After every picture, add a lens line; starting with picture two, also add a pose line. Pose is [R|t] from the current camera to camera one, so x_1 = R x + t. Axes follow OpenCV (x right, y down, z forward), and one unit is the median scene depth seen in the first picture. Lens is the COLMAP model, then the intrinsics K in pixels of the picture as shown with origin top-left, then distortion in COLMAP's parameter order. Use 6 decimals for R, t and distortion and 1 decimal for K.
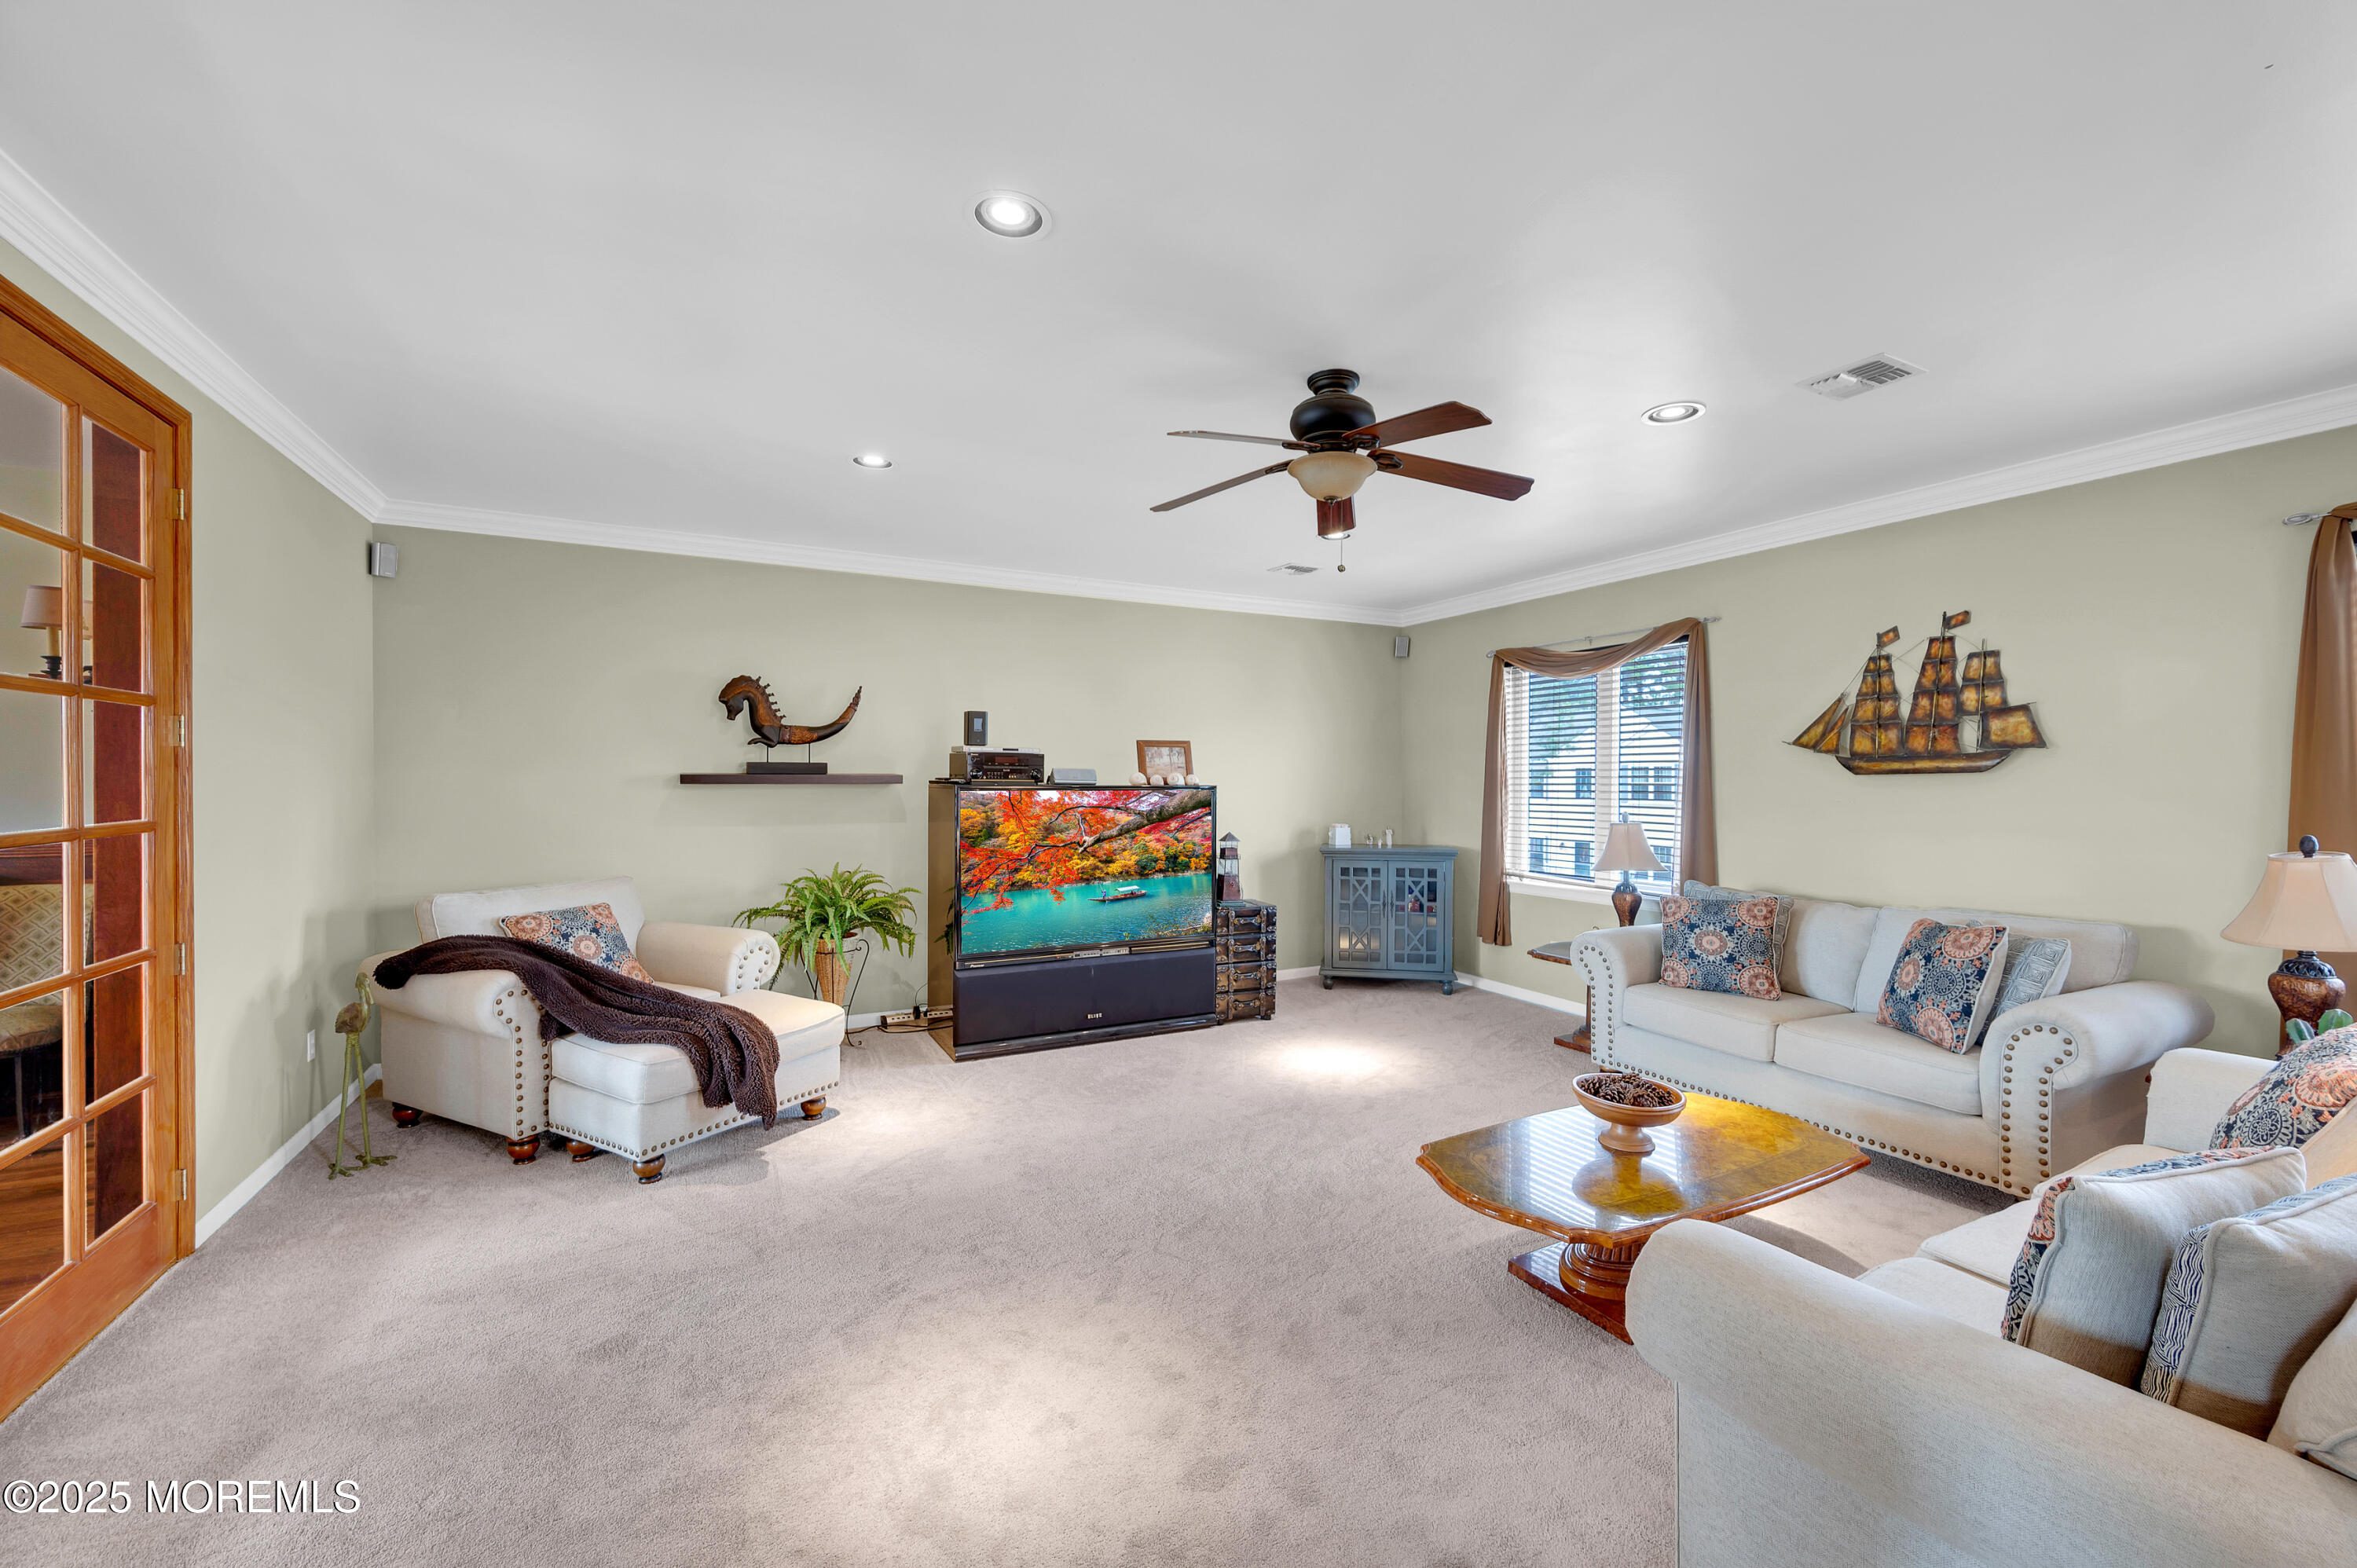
lens RADIAL K [[927.5, 0, 1167.1], [0, 927.5, 790.3], [0, 0, 1]] dist [-0.000372, 0.000004]
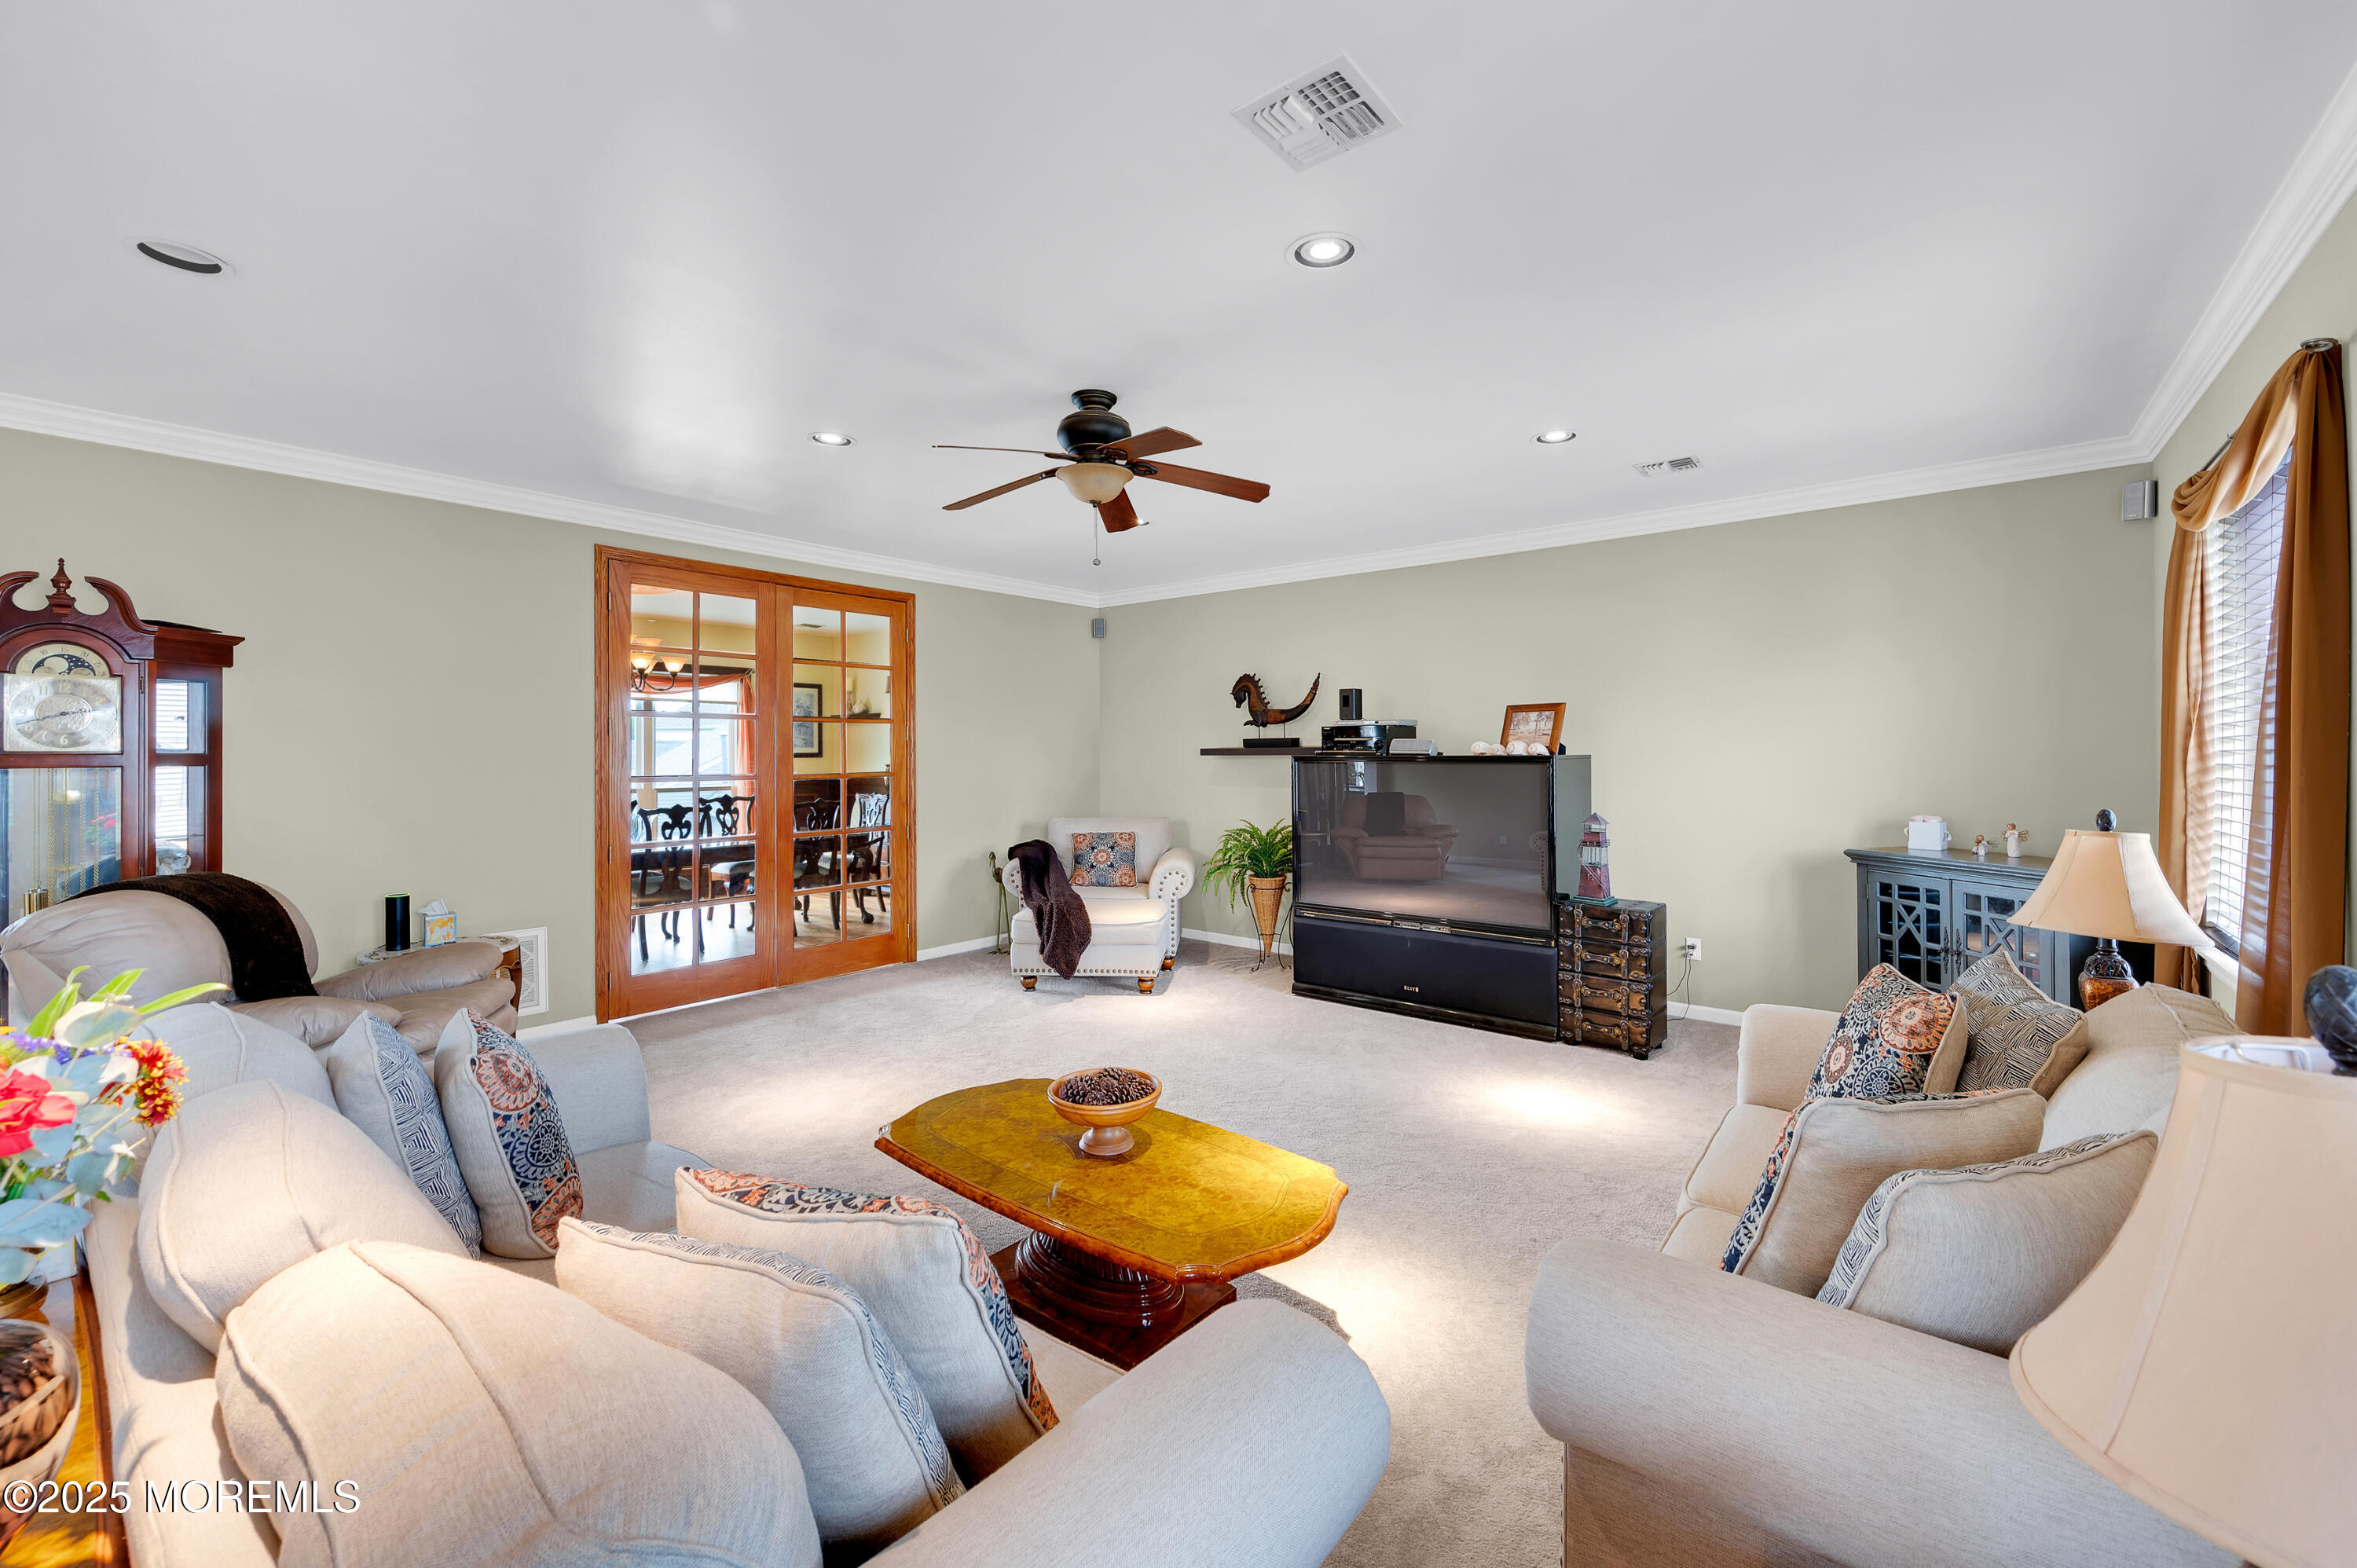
lens RADIAL K [[927.5, 0, 1184.9], [0, 927.5, 771.7], [0, 0, 1]] dist [-0.000372, 0.000004]
pose [[0.409319, 0.012053, -0.912312, 0.715069], [-0.004028, 0.999927, 0.011404, 0.001655], [0.912382, -0.000993, 0.409338, 0.371706]]
